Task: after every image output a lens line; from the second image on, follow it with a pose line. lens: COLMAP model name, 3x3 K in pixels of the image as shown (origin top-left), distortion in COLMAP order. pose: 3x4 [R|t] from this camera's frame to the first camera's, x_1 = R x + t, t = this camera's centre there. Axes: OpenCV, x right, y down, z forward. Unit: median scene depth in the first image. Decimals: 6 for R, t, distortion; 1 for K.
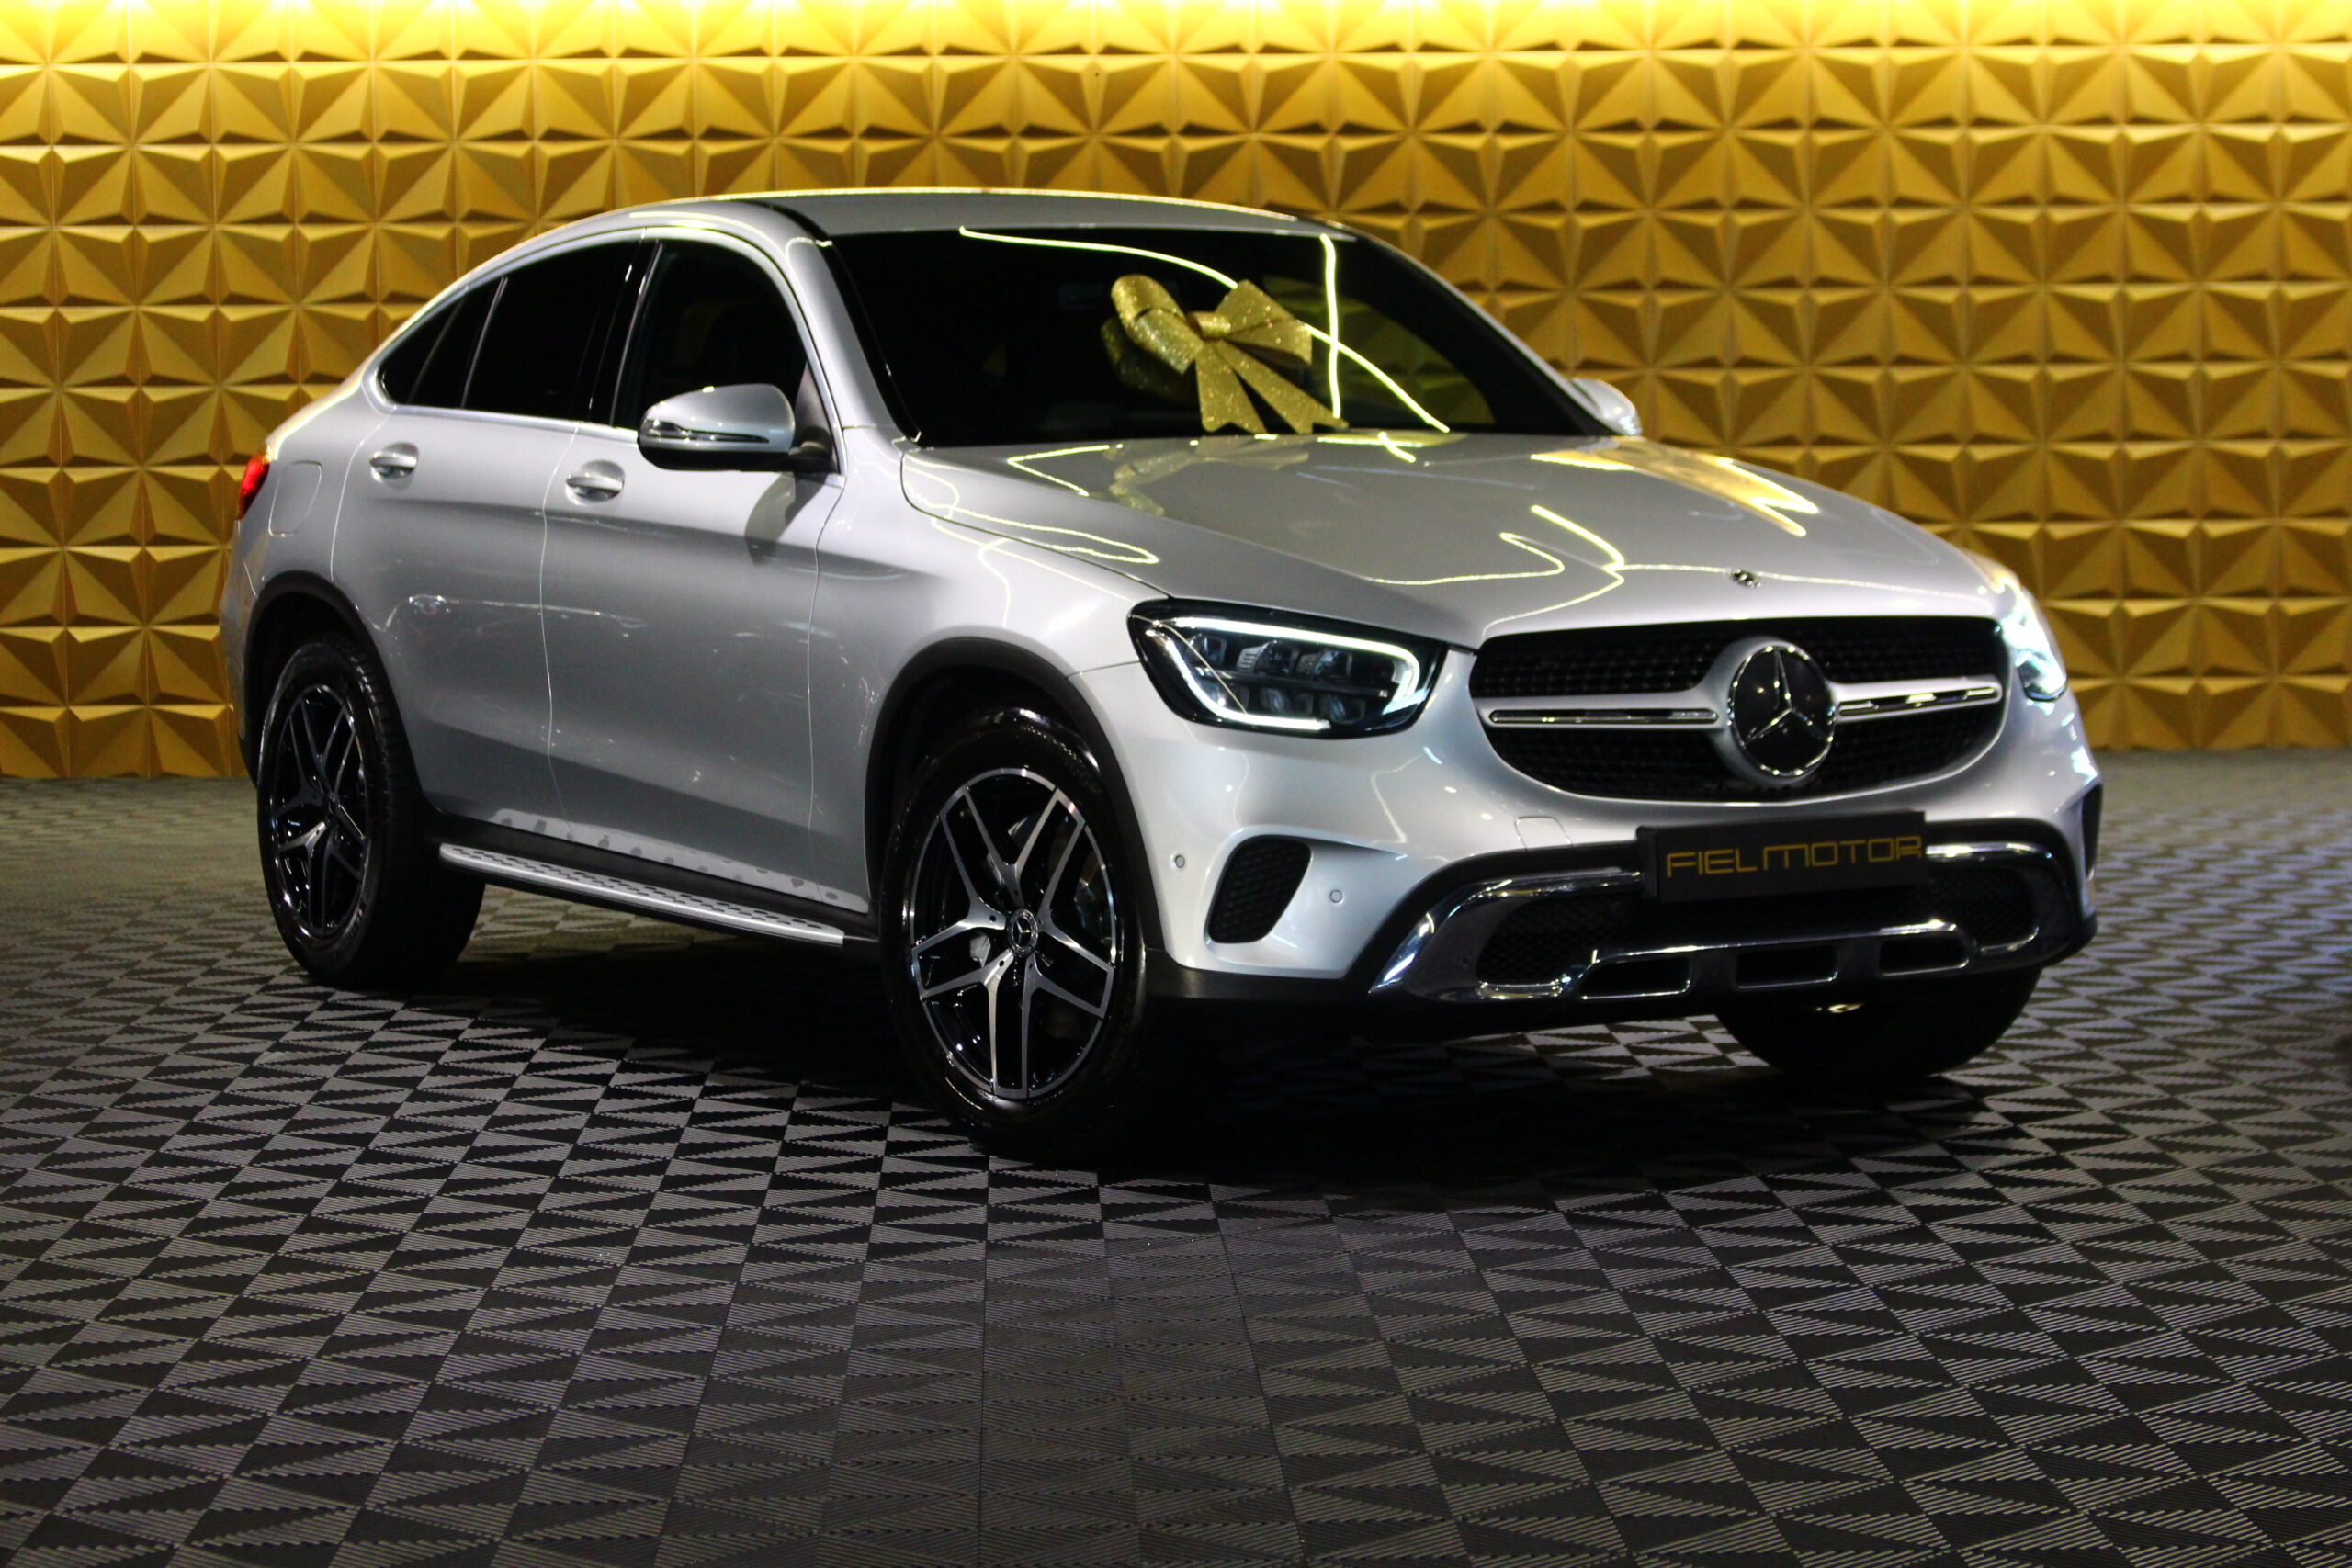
lens RADIAL K [[5513.1, 0, 1145.0], [0, 5513.1, 709.5], [0, 0, 1]] dist [0.081217, 0.000000]
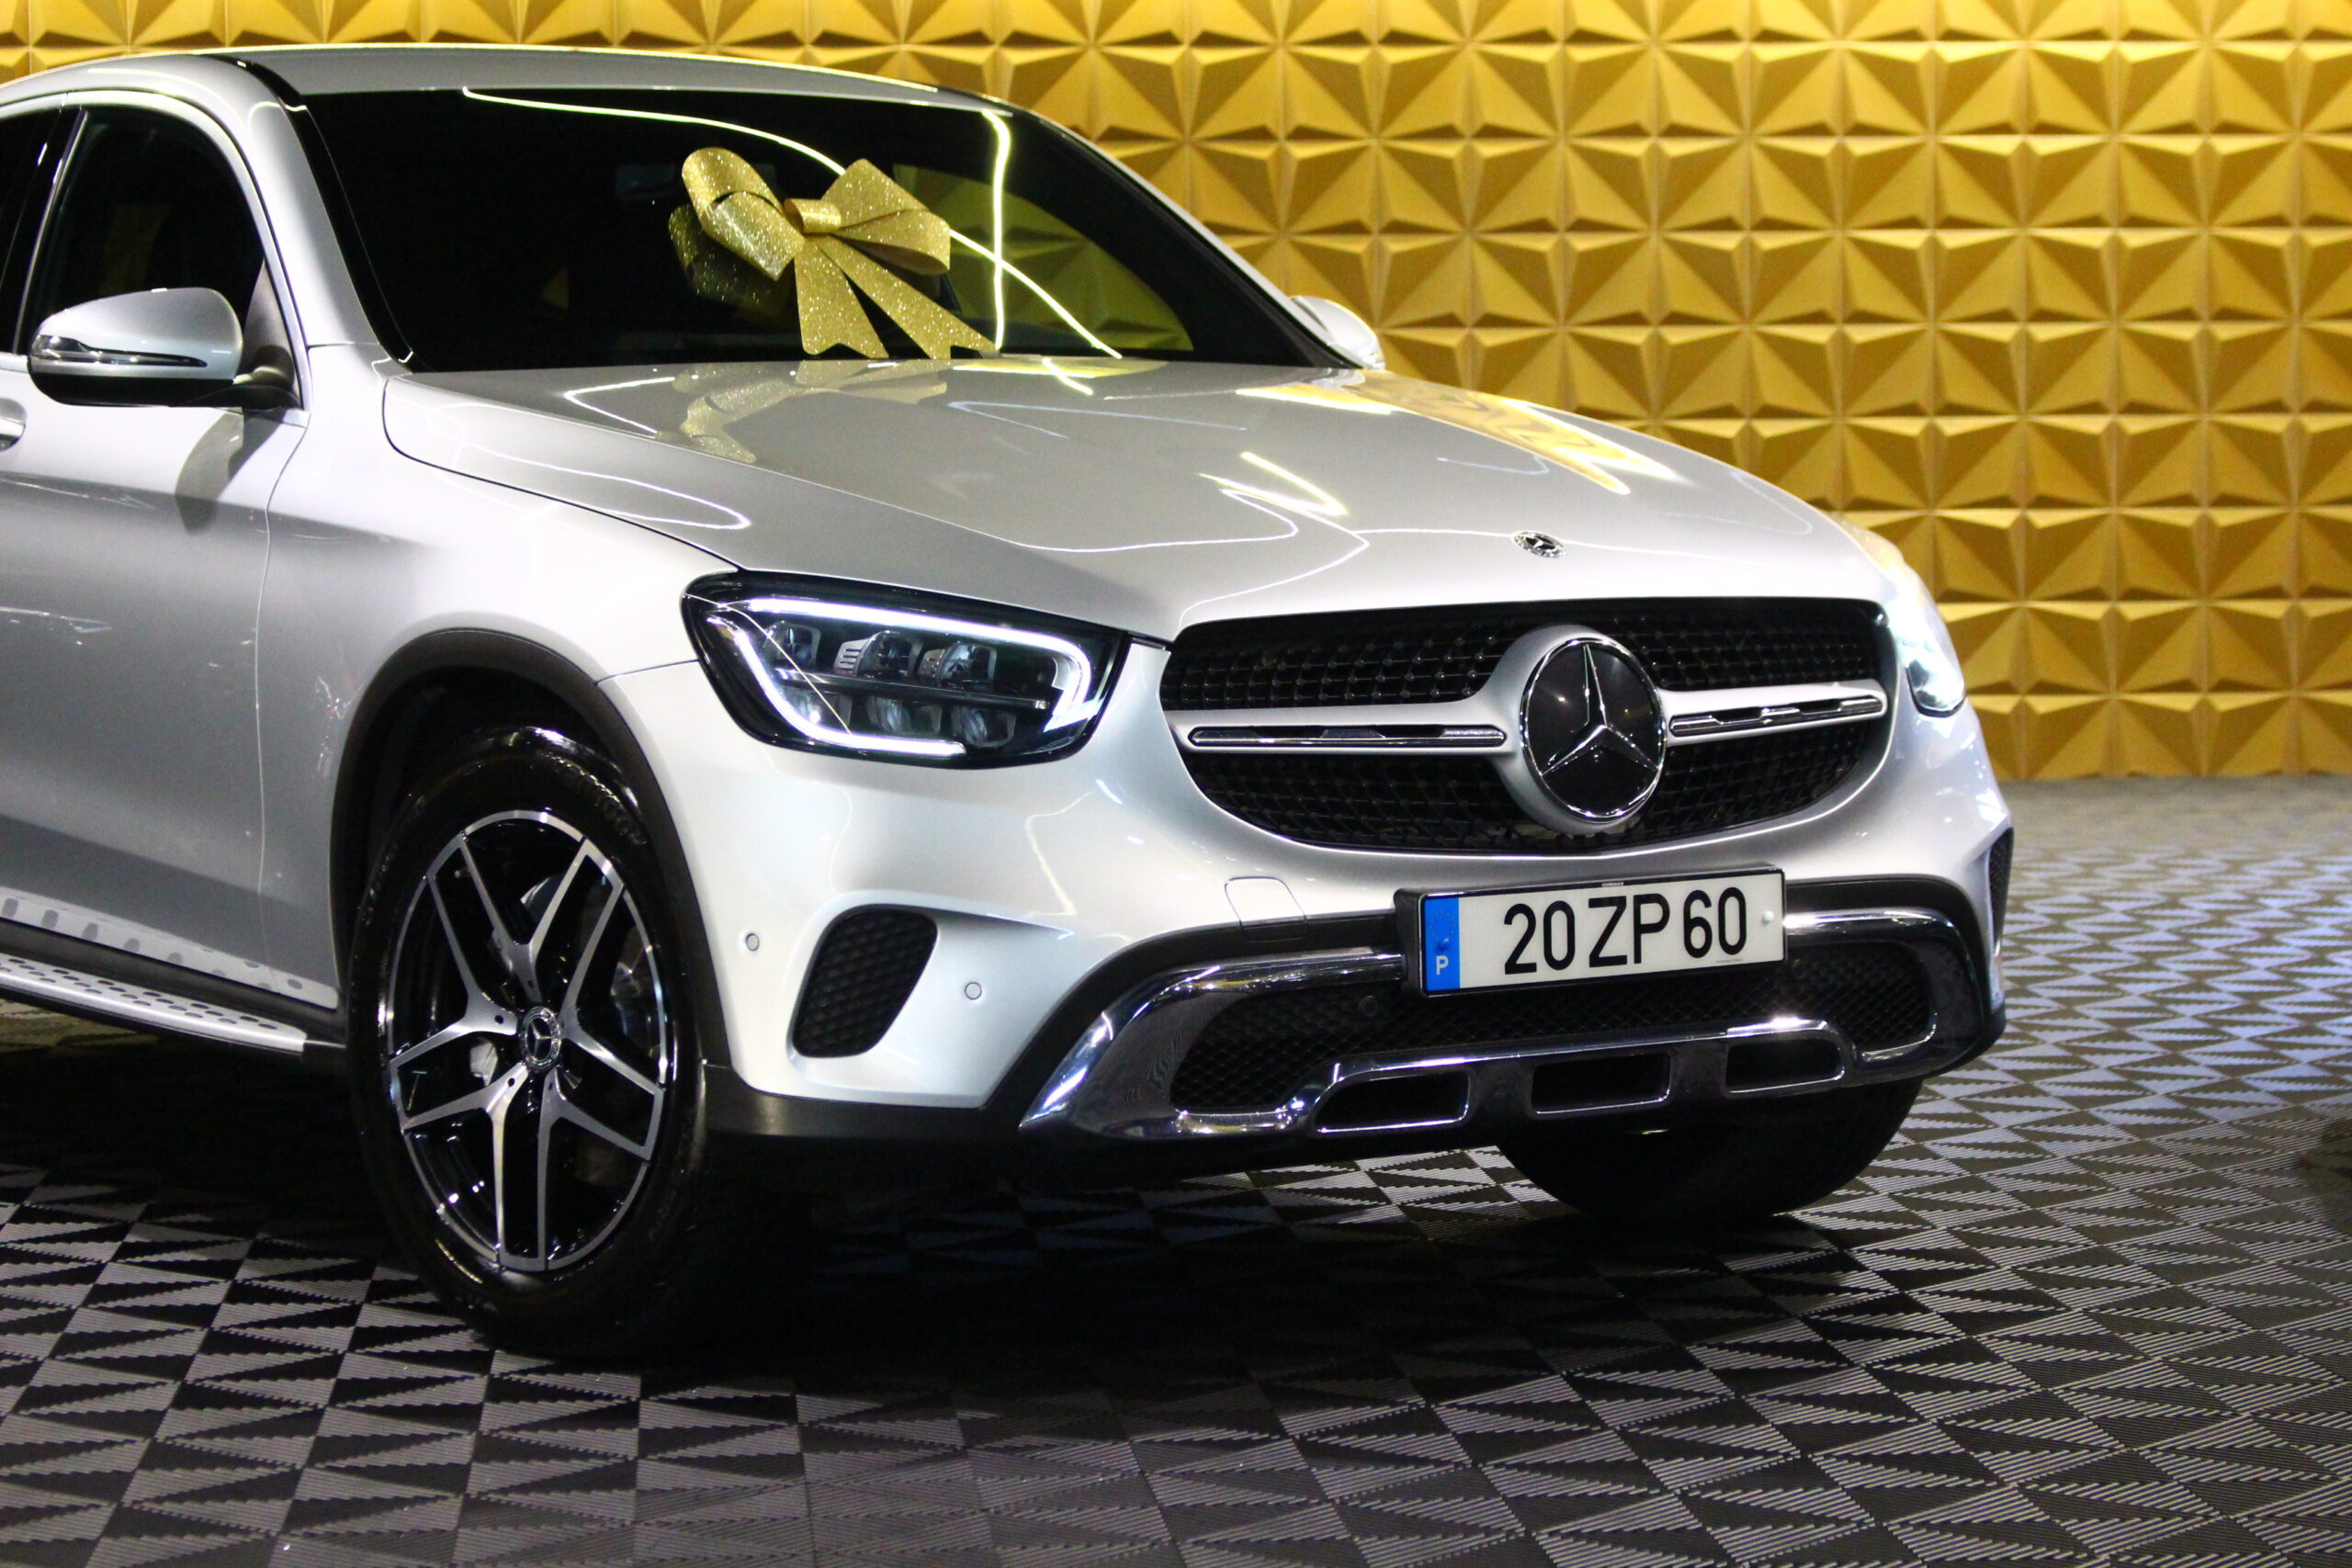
lens RADIAL K [[6070.9, 0, 1180.6], [0, 6070.9, 775.6], [0, 0, 1]] dist [0.039063, 0.000000]
pose [[0.998110, -0.002280, 0.061404, 0.010694], [0.001906, 0.999979, 0.006143, 0.001226], [-0.061417, -0.006014, 0.998094, 0.175841]]
